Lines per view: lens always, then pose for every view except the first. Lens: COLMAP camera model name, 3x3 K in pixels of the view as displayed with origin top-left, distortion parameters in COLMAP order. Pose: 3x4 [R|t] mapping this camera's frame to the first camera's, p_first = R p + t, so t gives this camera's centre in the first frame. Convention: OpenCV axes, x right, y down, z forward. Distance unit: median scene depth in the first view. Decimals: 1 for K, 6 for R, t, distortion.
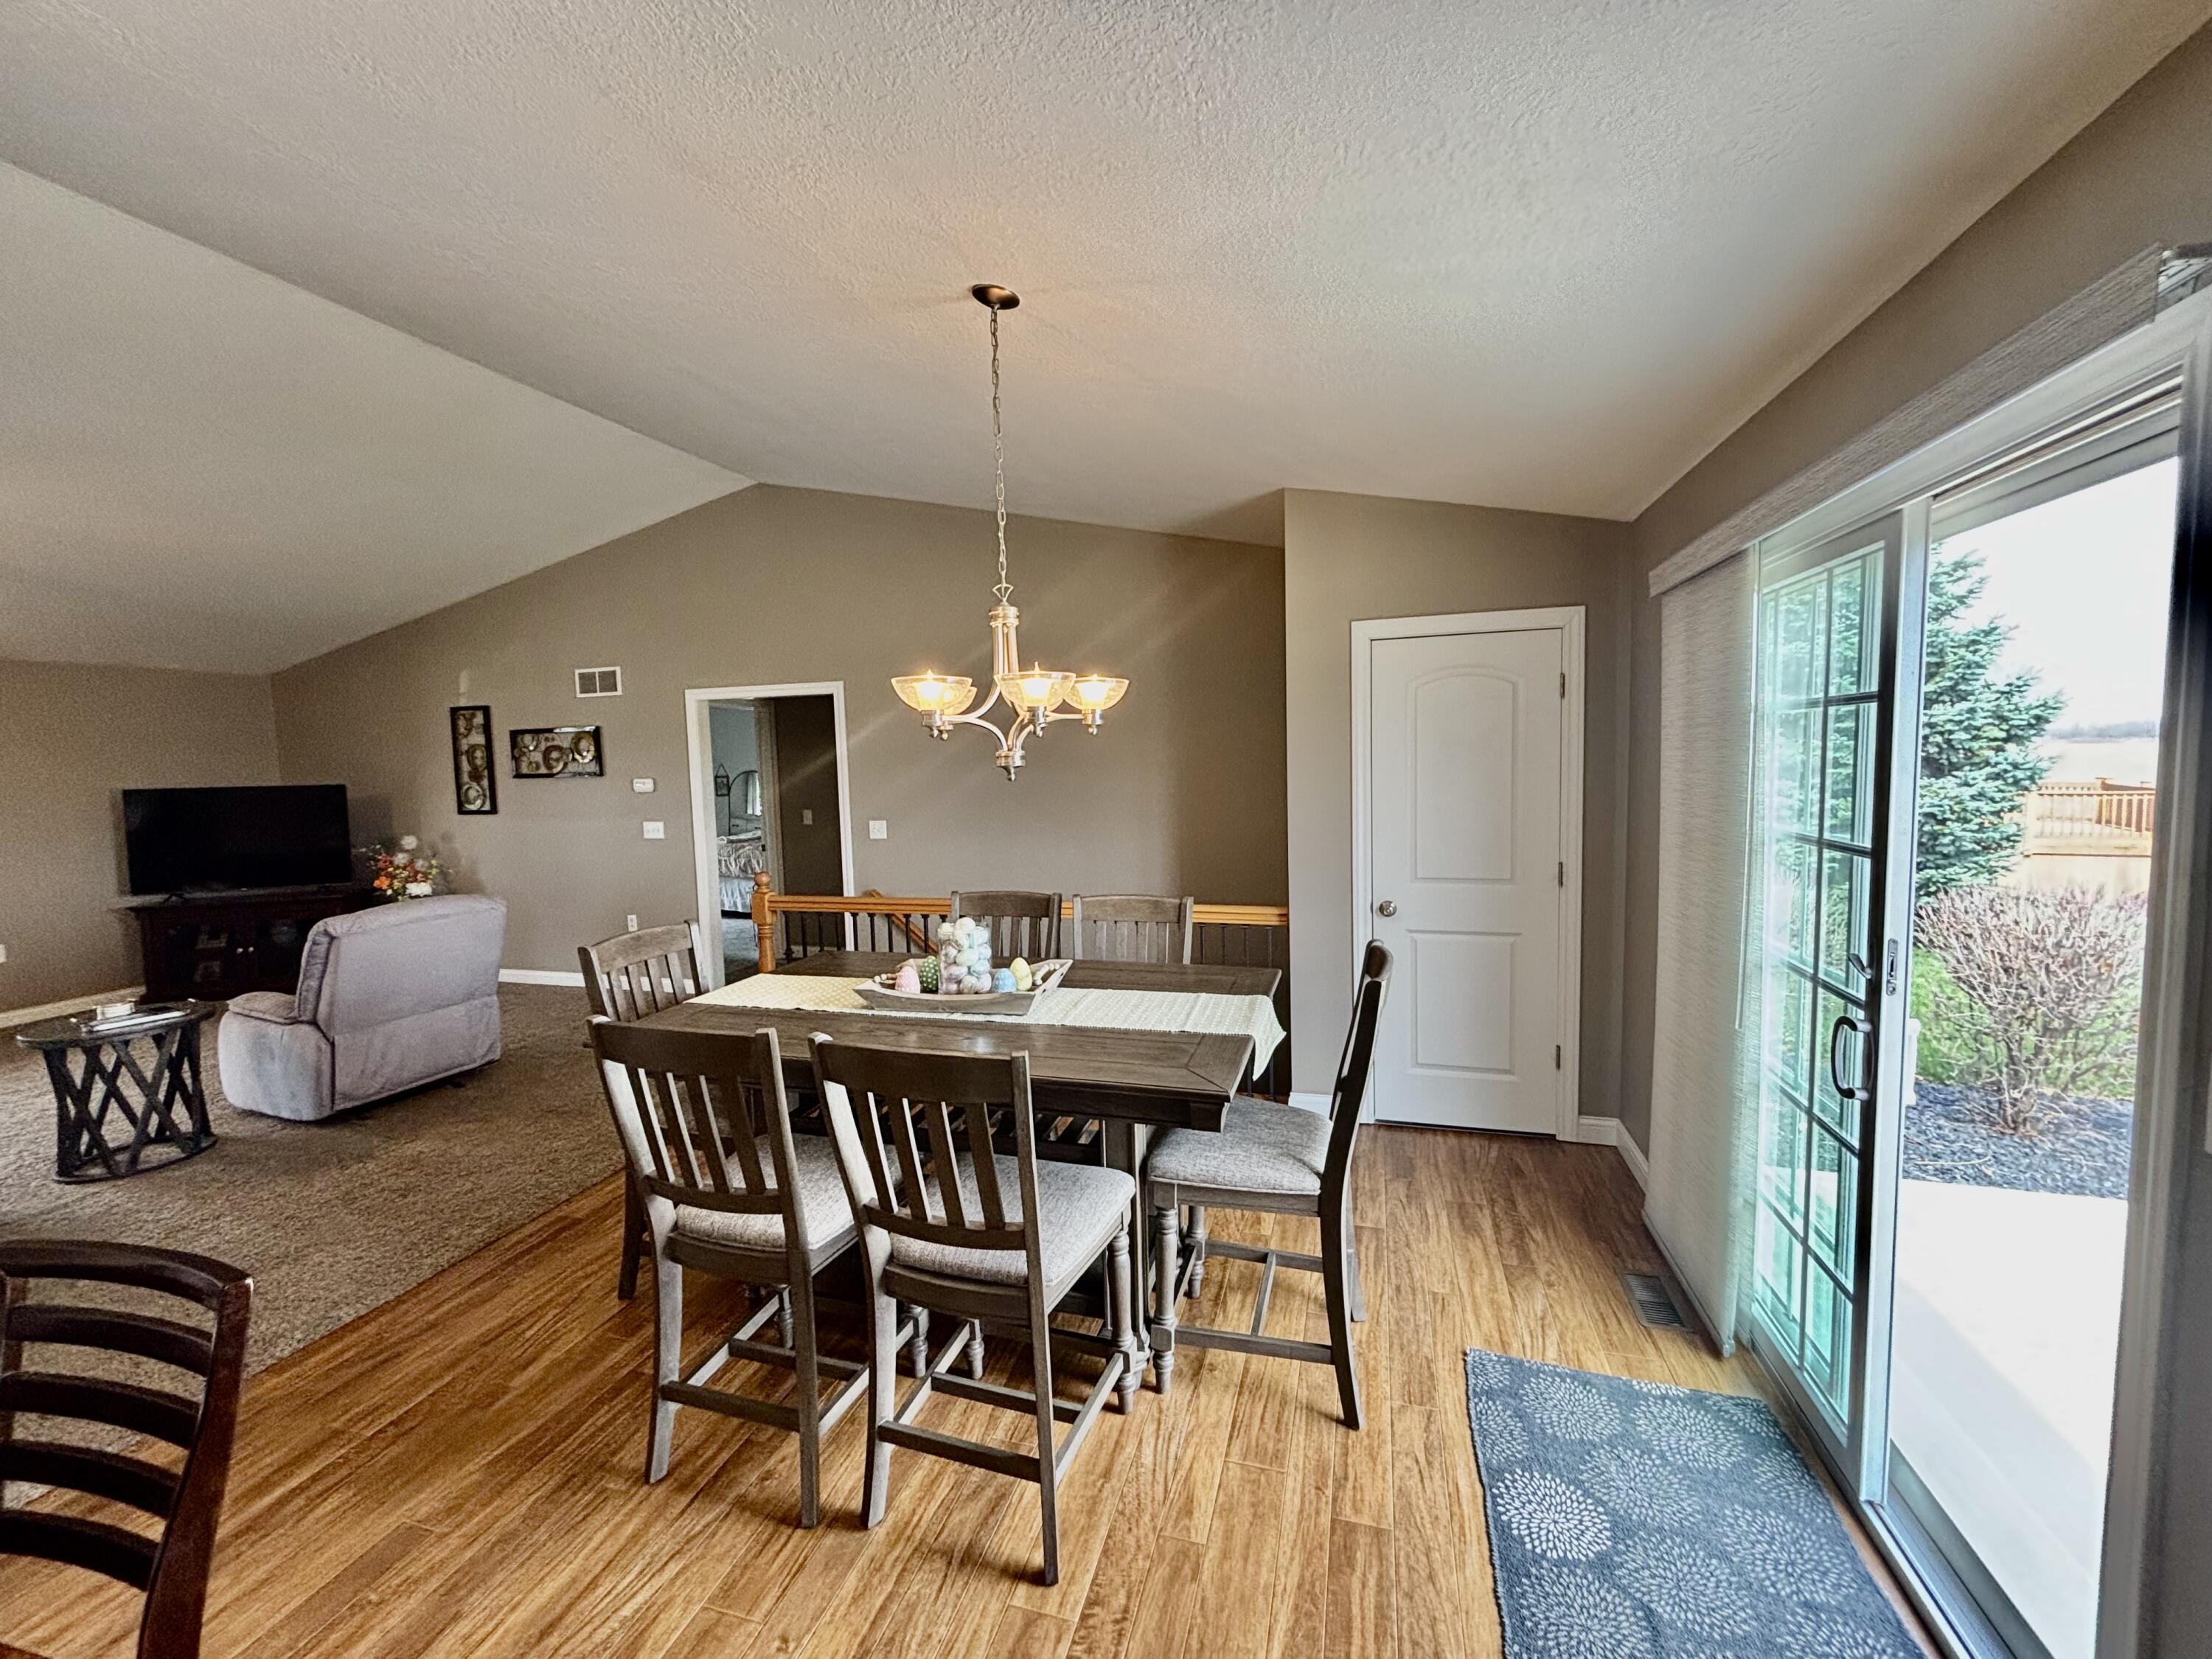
lens RADIAL K [[892.2, 0, 1116.3], [0, 892.2, 825.7], [0, 0, 1]] dist [-0.000282, 0.000685]
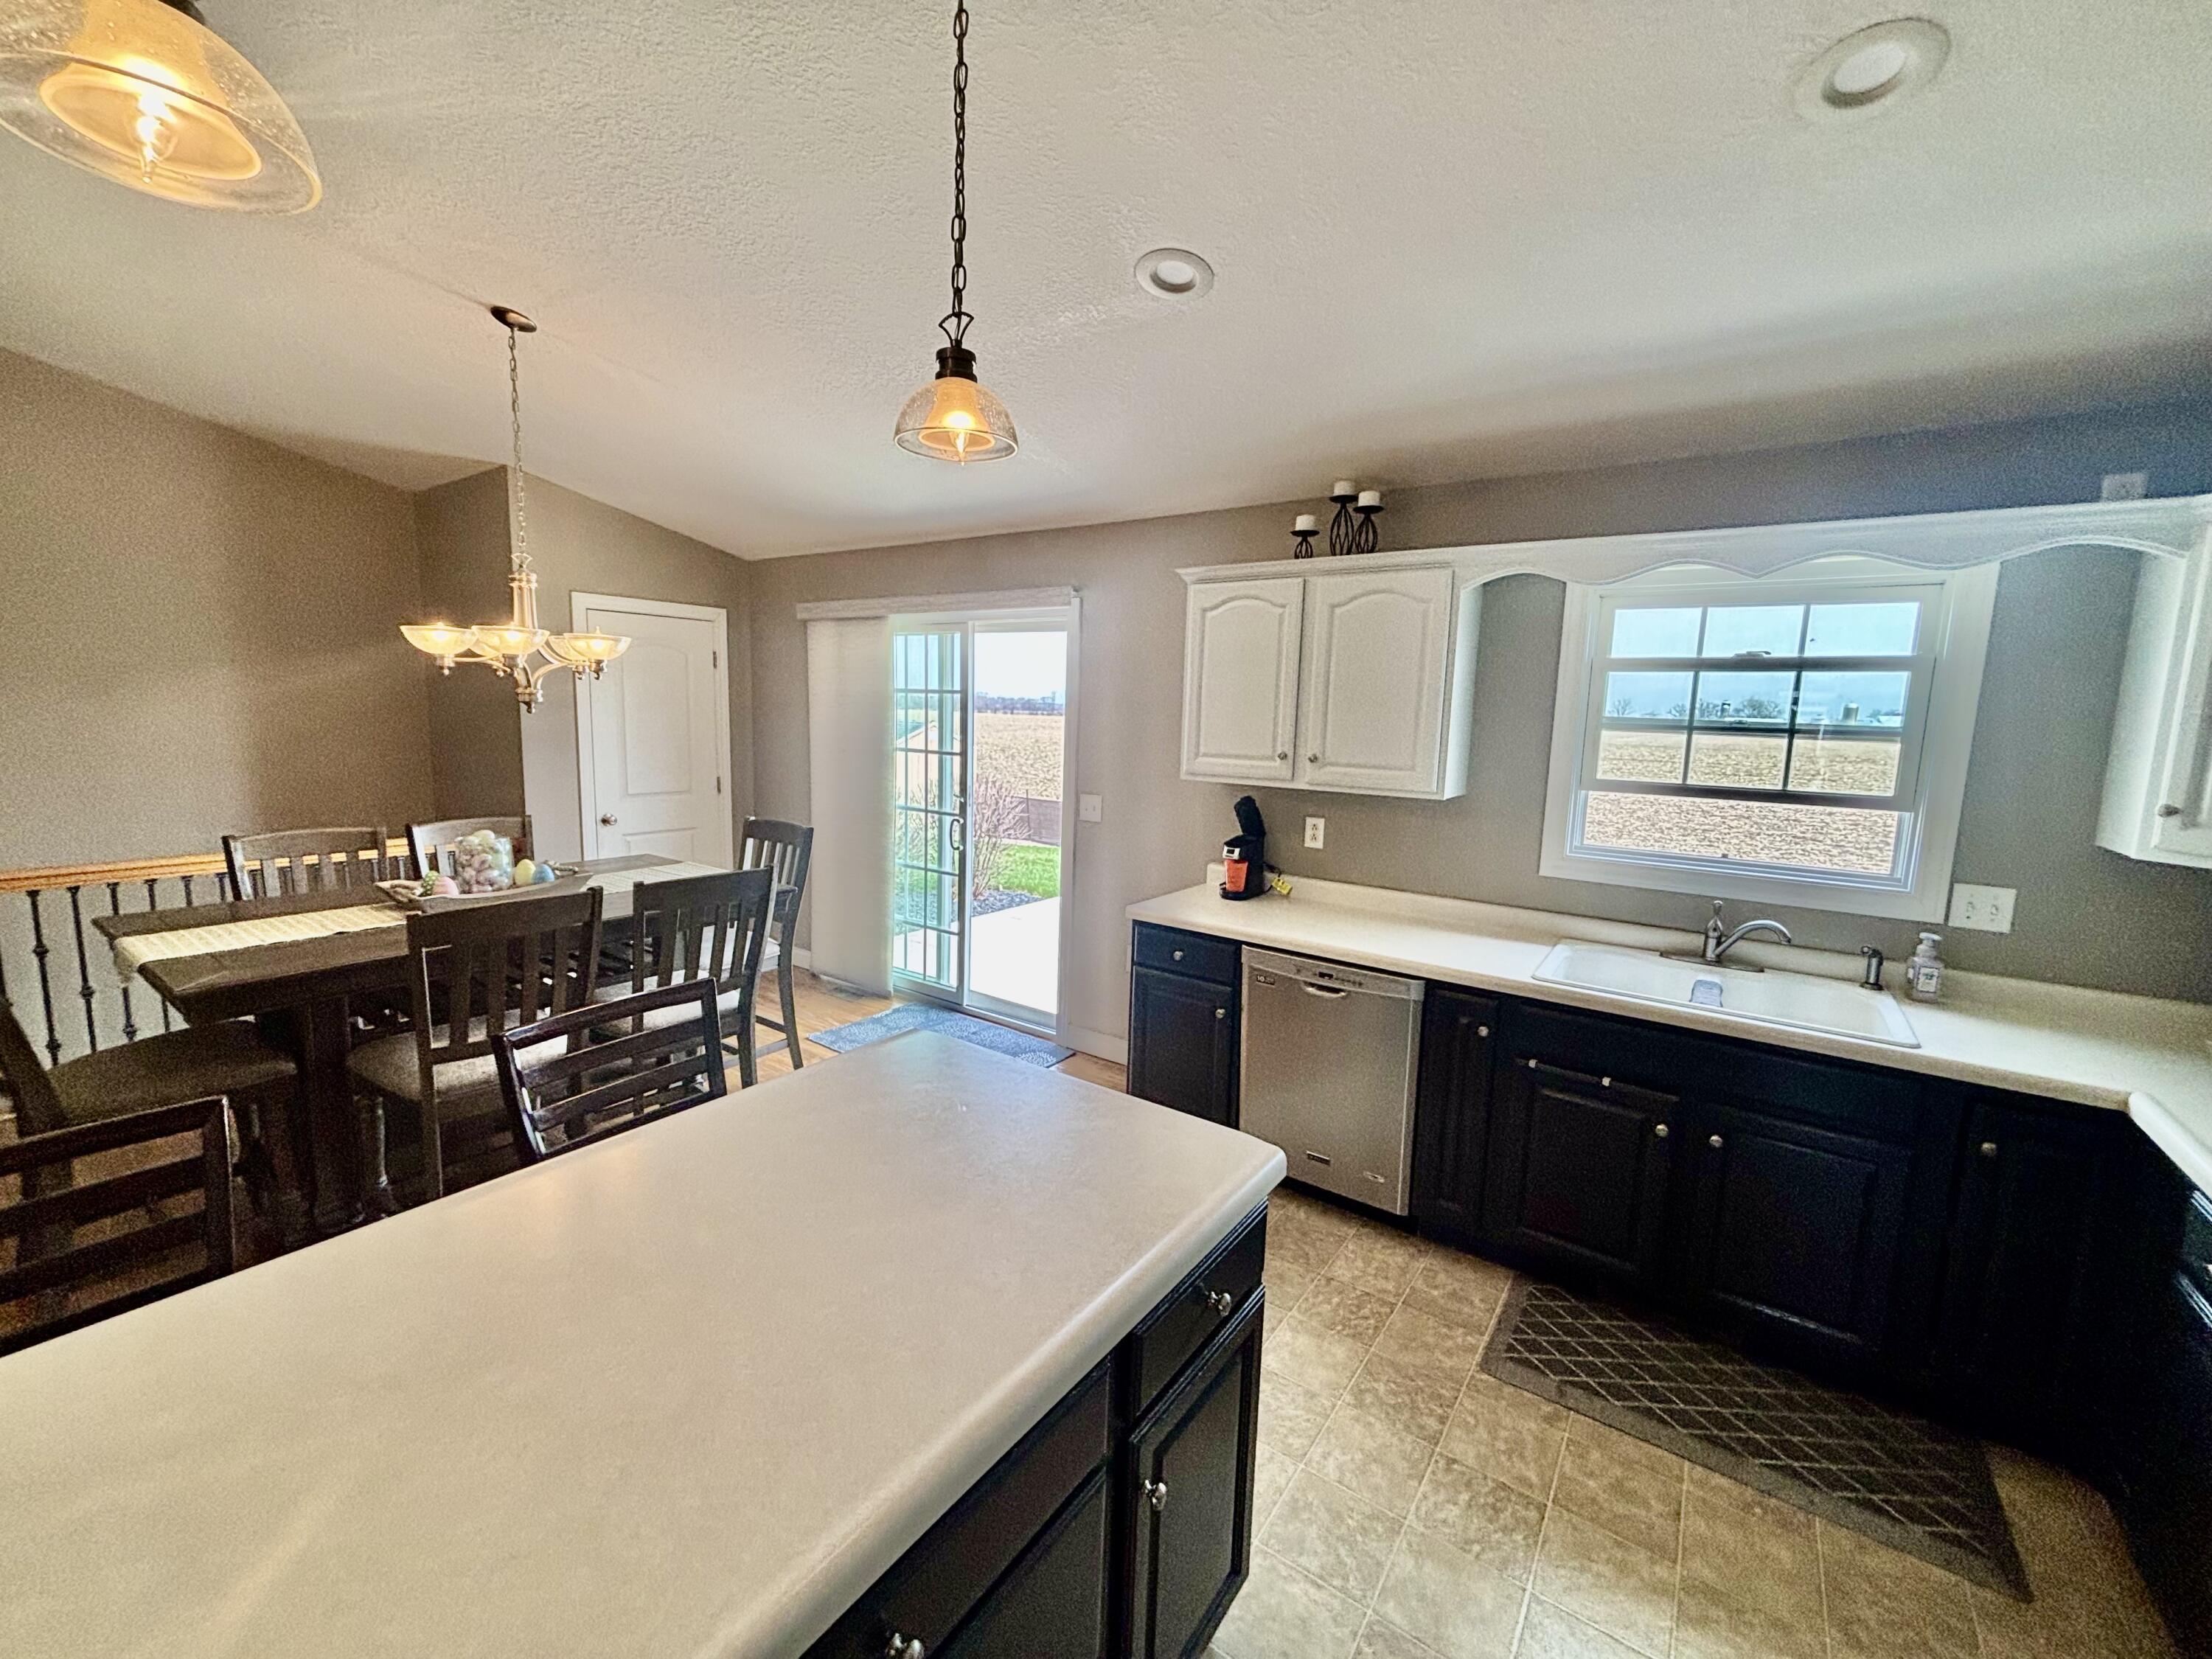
lens RADIAL K [[892.2, 0, 1107.7], [0, 892.2, 823.8], [0, 0, 1]] dist [-0.000282, 0.000685]
pose [[0.329524, -0.090329, 0.939816, -0.406101], [0.042445, 0.995824, 0.080830, 0.014882], [-0.943193, 0.013255, 0.331982, -0.069566]]
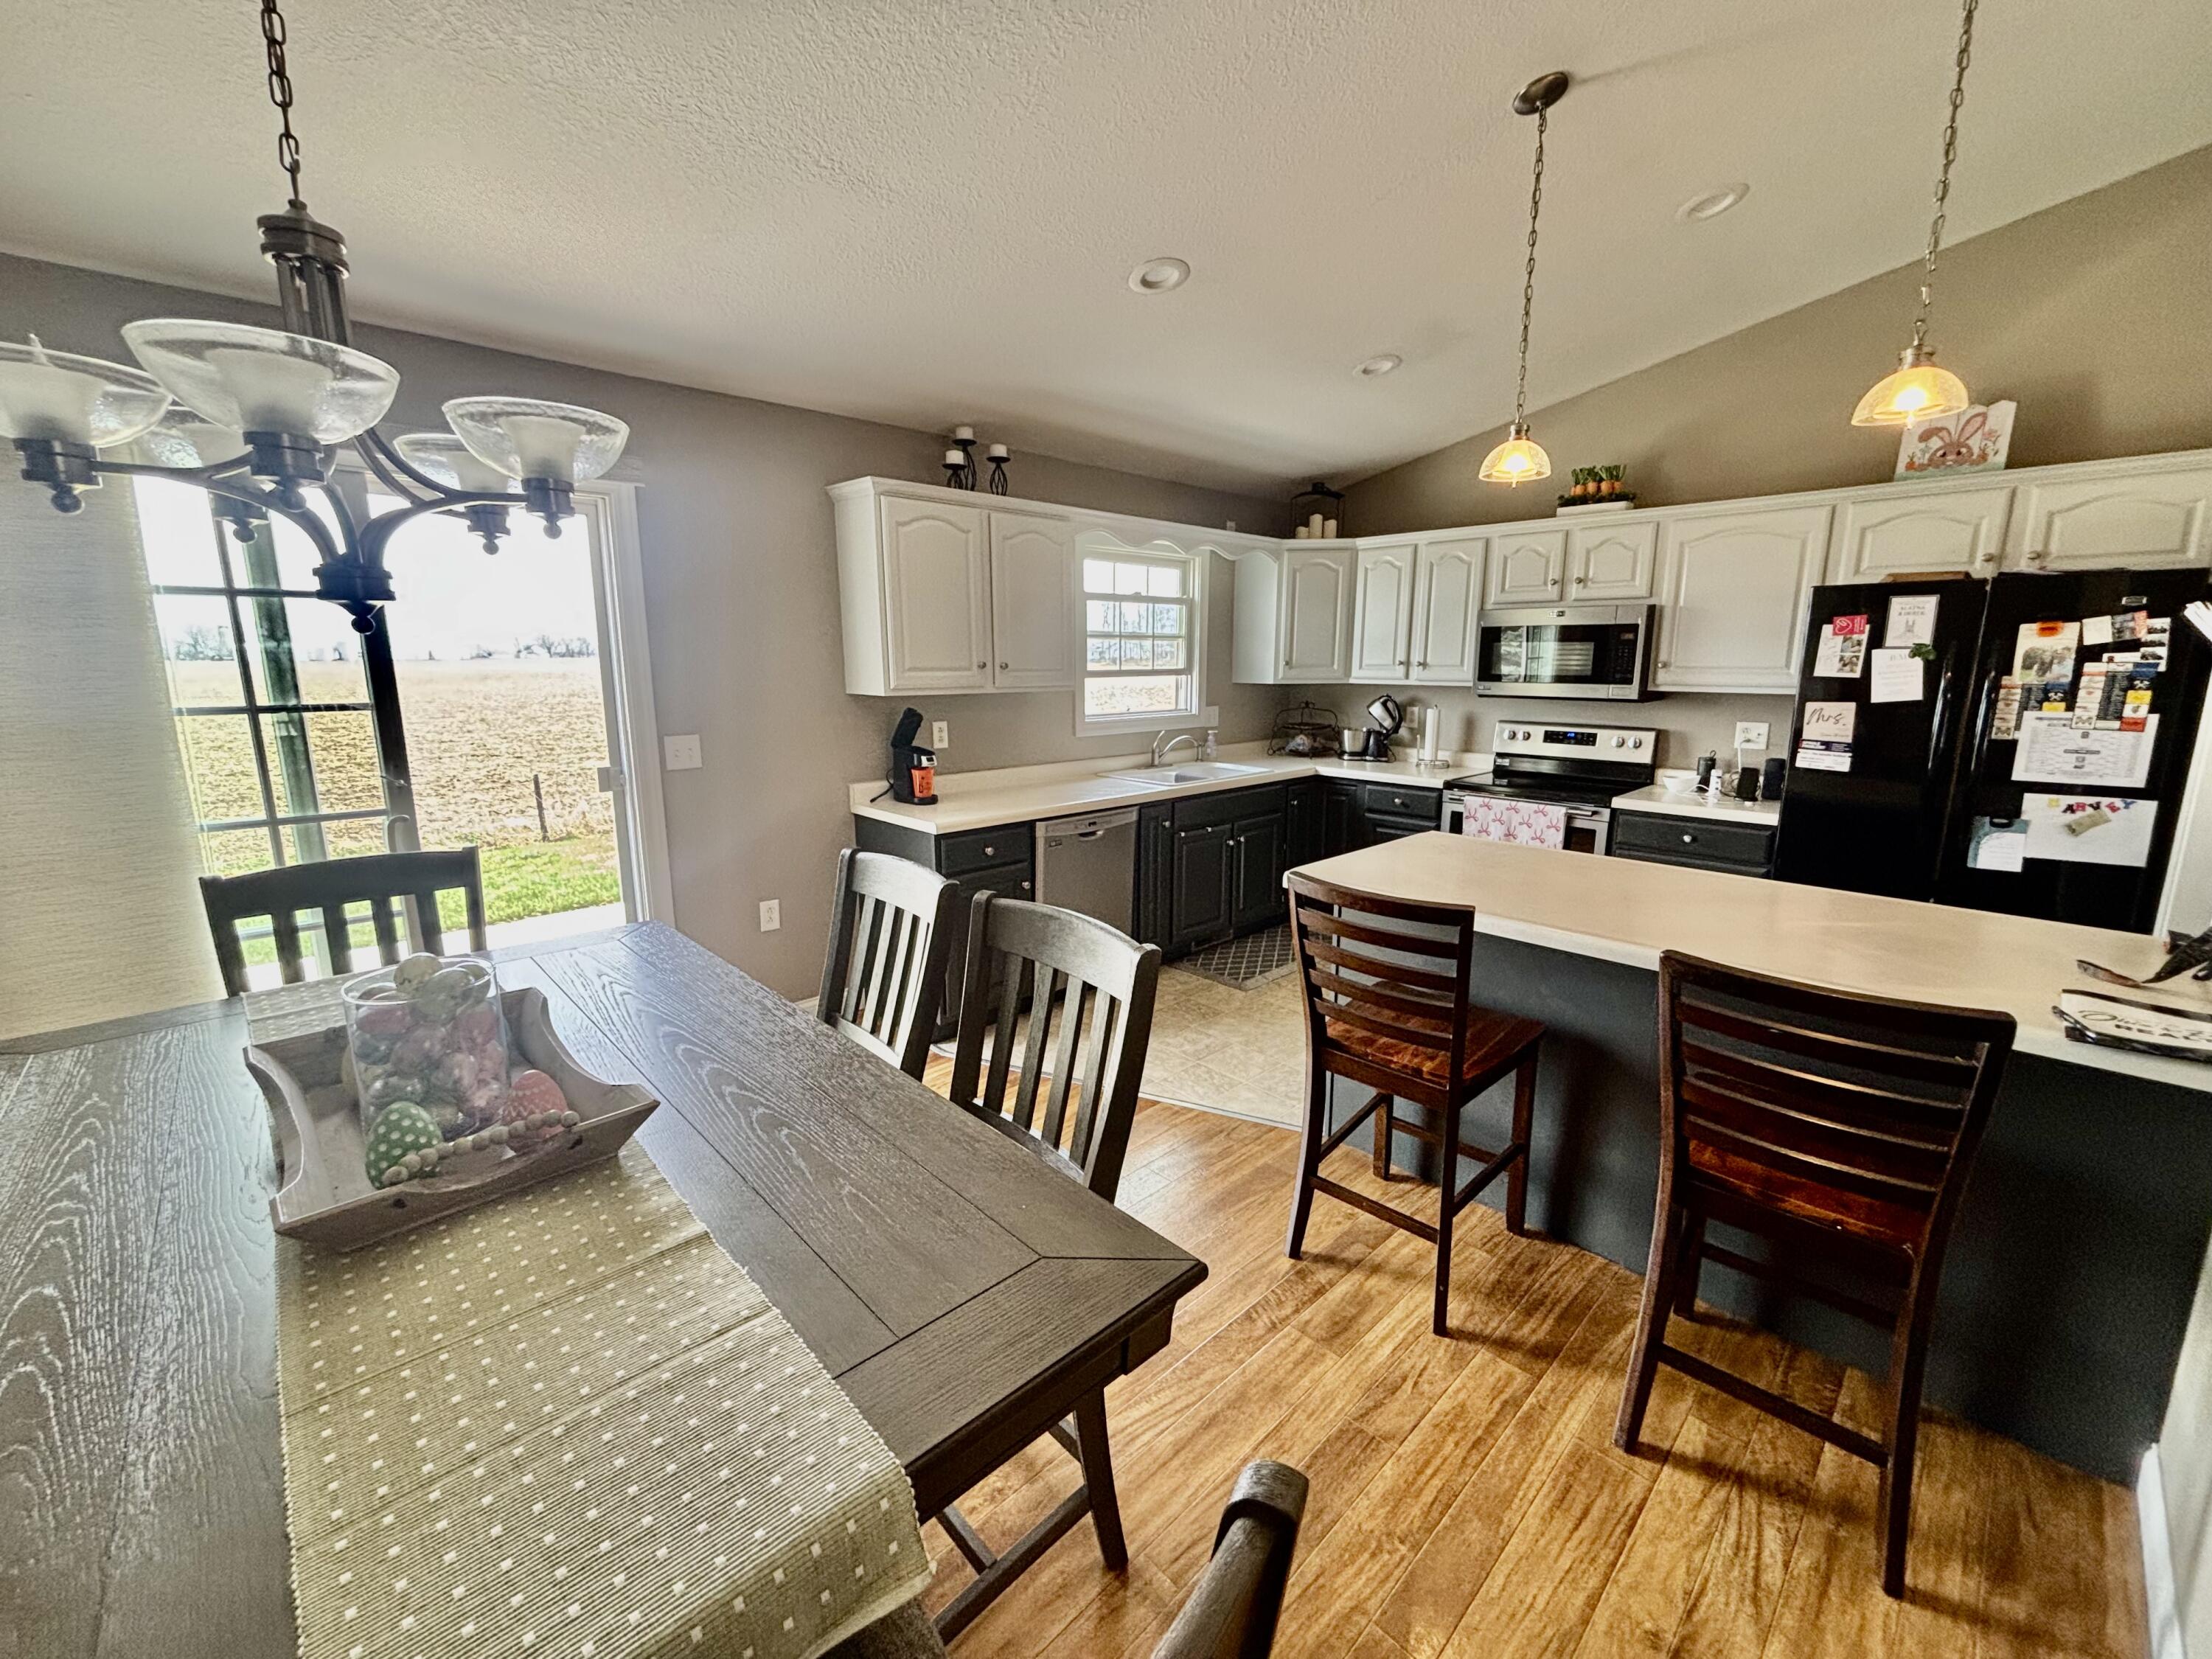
lens RADIAL K [[892.2, 0, 1109.7], [0, 892.2, 830.1], [0, 0, 1]] dist [-0.000282, 0.000685]
pose [[-0.865811, -0.073018, 0.495014, -0.267628], [0.062123, 0.965955, 0.251142, -0.015571], [-0.496499, 0.248193, -0.831799, 0.476043]]
